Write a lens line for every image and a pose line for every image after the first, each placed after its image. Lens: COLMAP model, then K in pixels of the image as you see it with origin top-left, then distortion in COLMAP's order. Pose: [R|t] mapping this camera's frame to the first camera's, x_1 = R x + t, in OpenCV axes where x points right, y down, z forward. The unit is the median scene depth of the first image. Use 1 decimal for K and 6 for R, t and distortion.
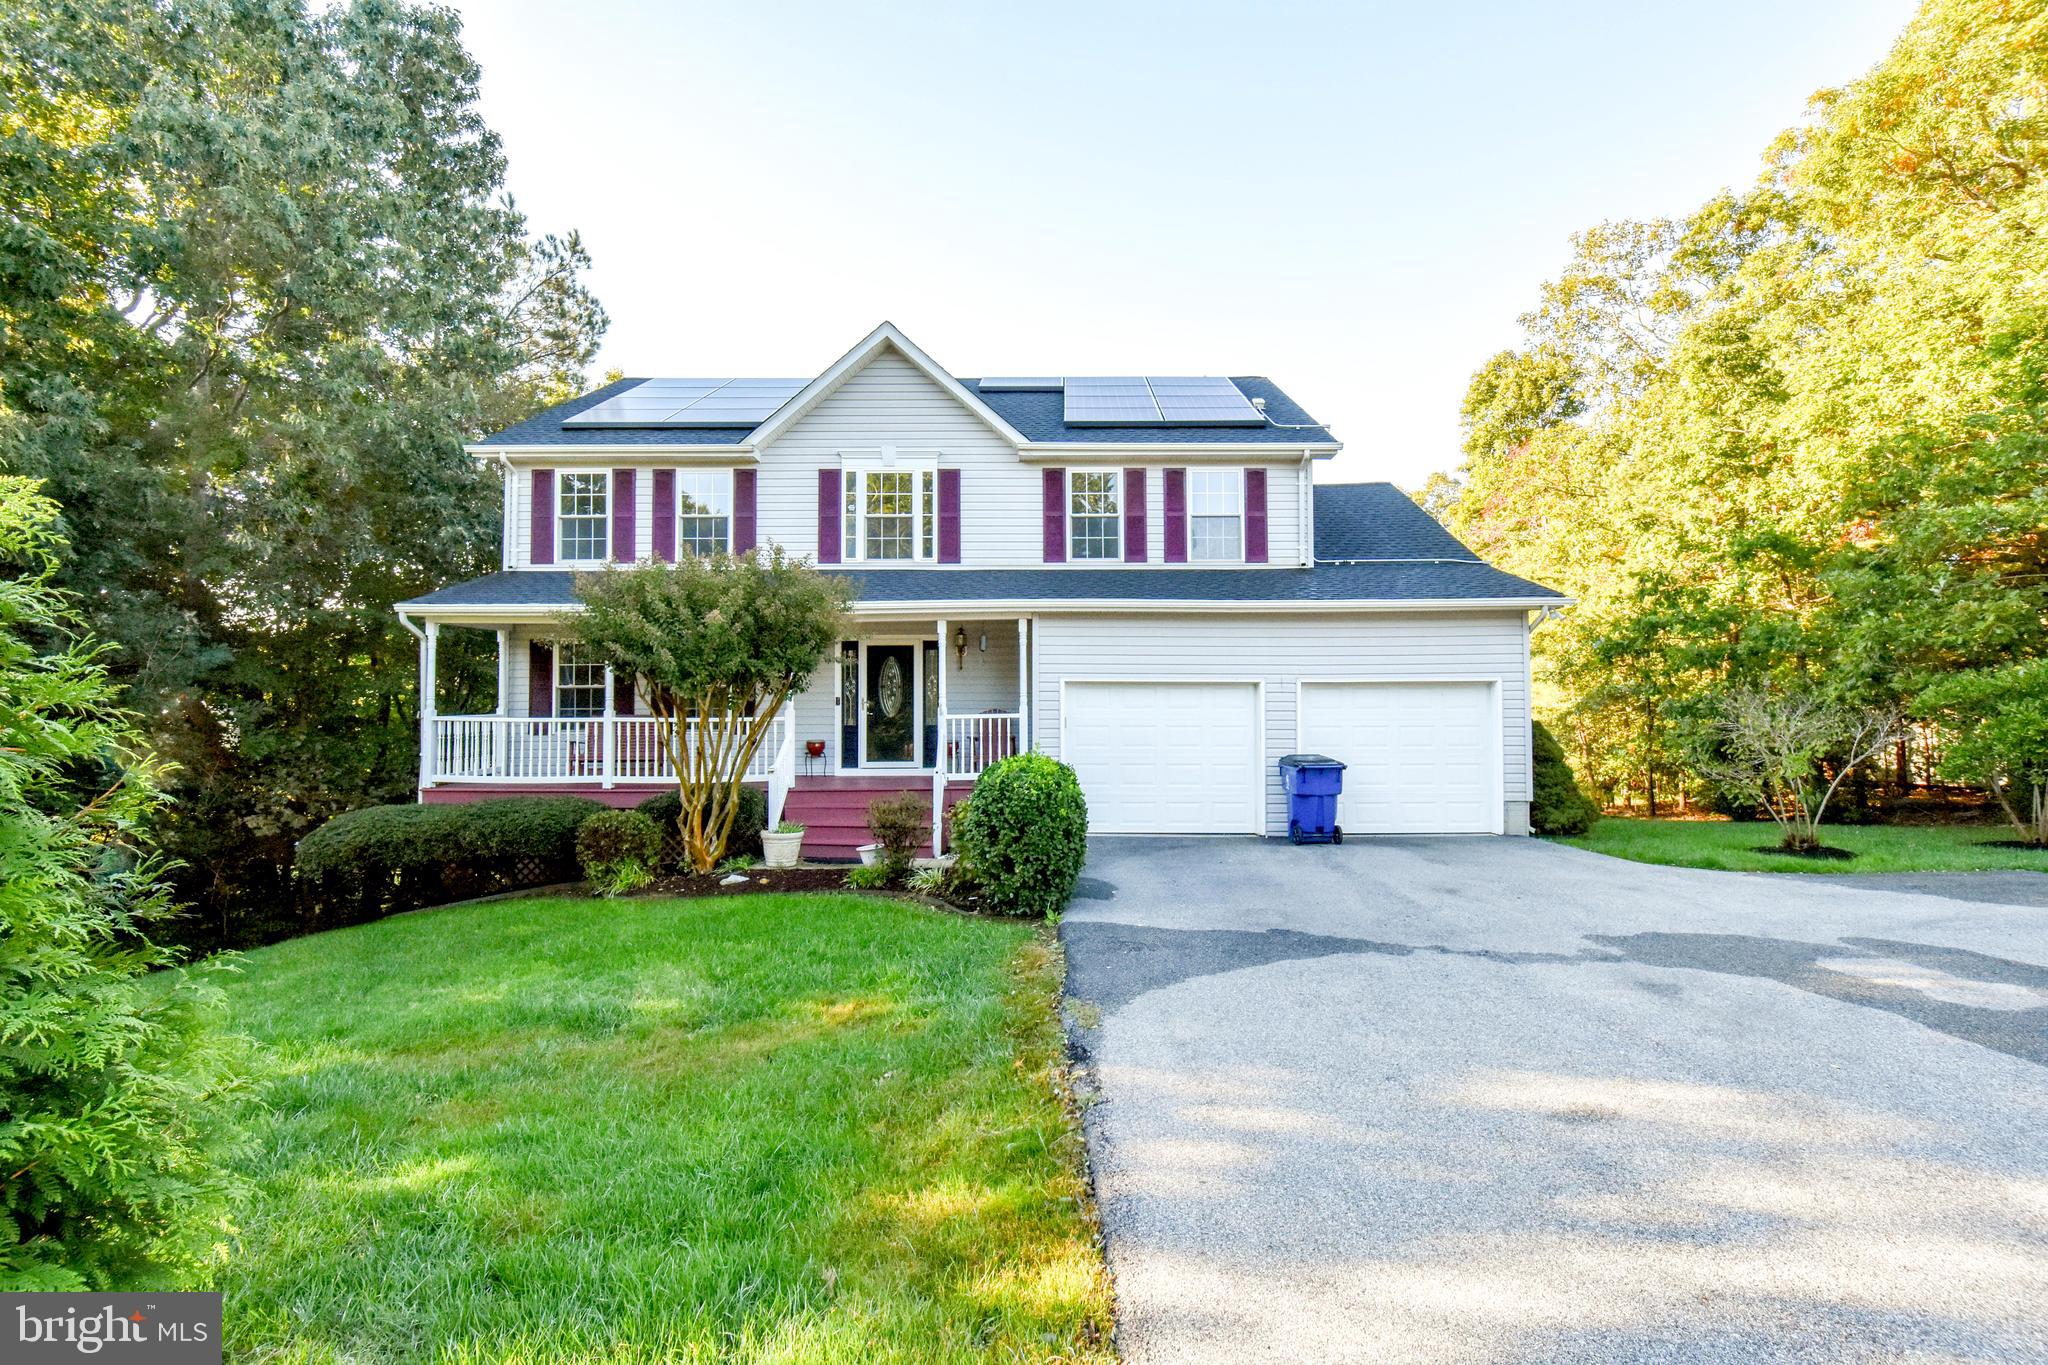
lens RADIAL K [[898.5, 0, 1058.5], [0, 898.5, 679.0], [0, 0, 1]] dist [0.011491, -0.010337]
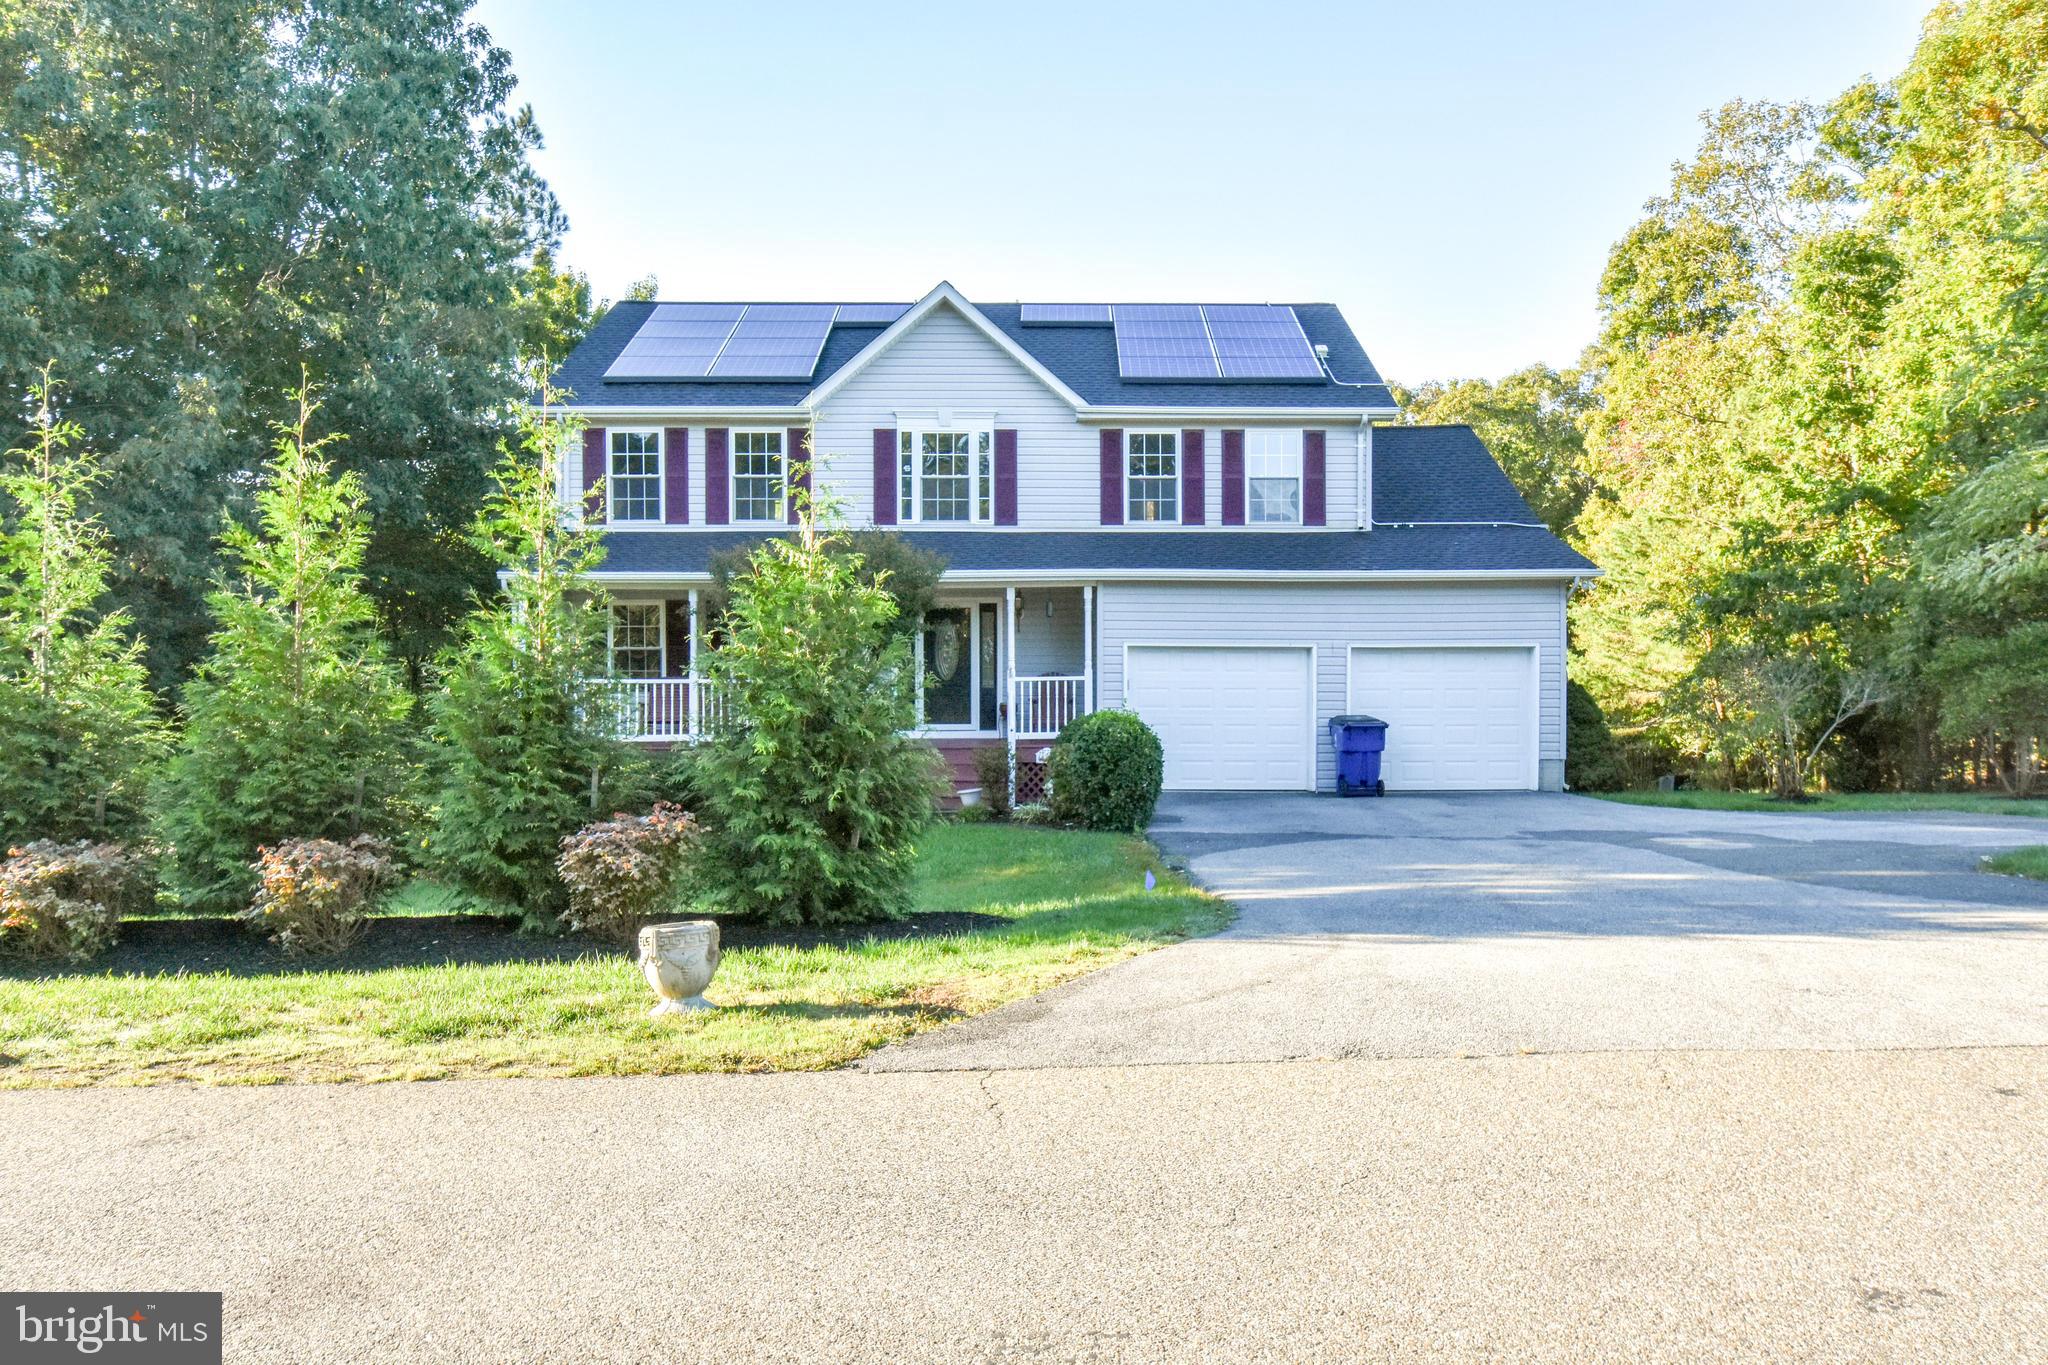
lens RADIAL K [[1362.9, 0, 1069.3], [0, 1362.9, 684.5], [0, 0, 1]] dist [-0.002273, -0.004160]
pose [[0.999922, 0.002001, 0.012344, -0.070018], [-0.002525, 0.999092, 0.042532, -0.017180], [-0.012247, -0.042560, 0.999019, -0.515944]]
